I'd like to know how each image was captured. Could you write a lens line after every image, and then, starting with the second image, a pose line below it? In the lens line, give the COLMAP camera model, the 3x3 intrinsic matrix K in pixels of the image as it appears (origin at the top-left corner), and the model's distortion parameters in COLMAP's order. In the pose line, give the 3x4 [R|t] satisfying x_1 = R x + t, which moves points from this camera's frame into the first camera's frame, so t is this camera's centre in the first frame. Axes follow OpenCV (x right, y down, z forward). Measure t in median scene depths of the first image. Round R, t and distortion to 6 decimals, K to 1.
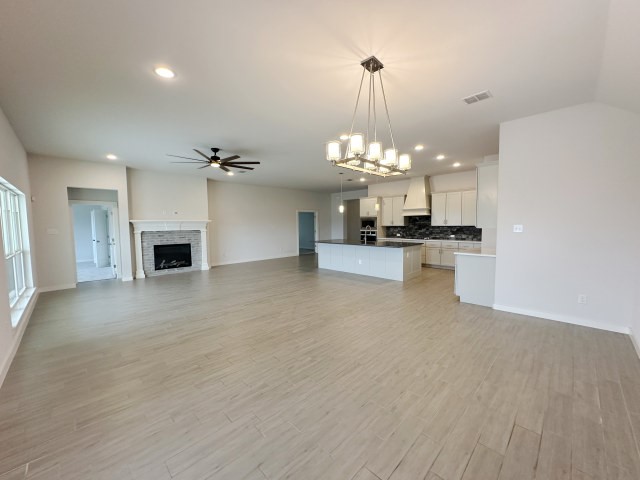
lens RADIAL K [[256.1, 0, 320.0], [0, 256.1, 240.0], [0, 0, 1]] dist [-0.000823, 0.000024]
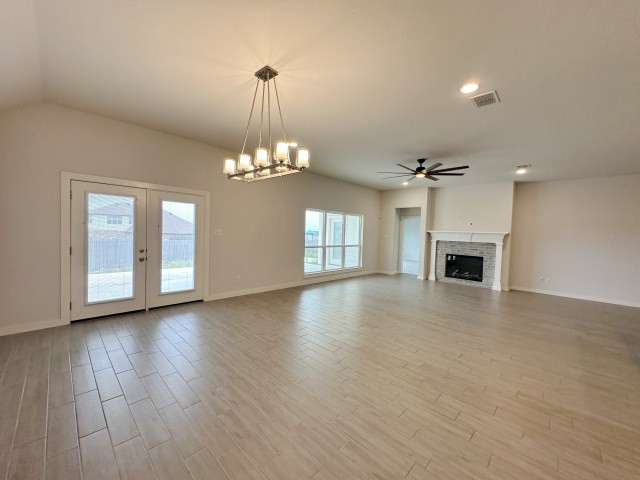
lens RADIAL K [[256.1, 0, 320.0], [0, 256.1, 240.0], [0, 0, 1]] dist [-0.000823, 0.000024]
pose [[0.018567, 0.043032, -0.998901, 0.451219], [-0.099000, 0.994243, 0.040991, -0.030713], [0.994914, 0.098130, 0.022721, 0.449279]]
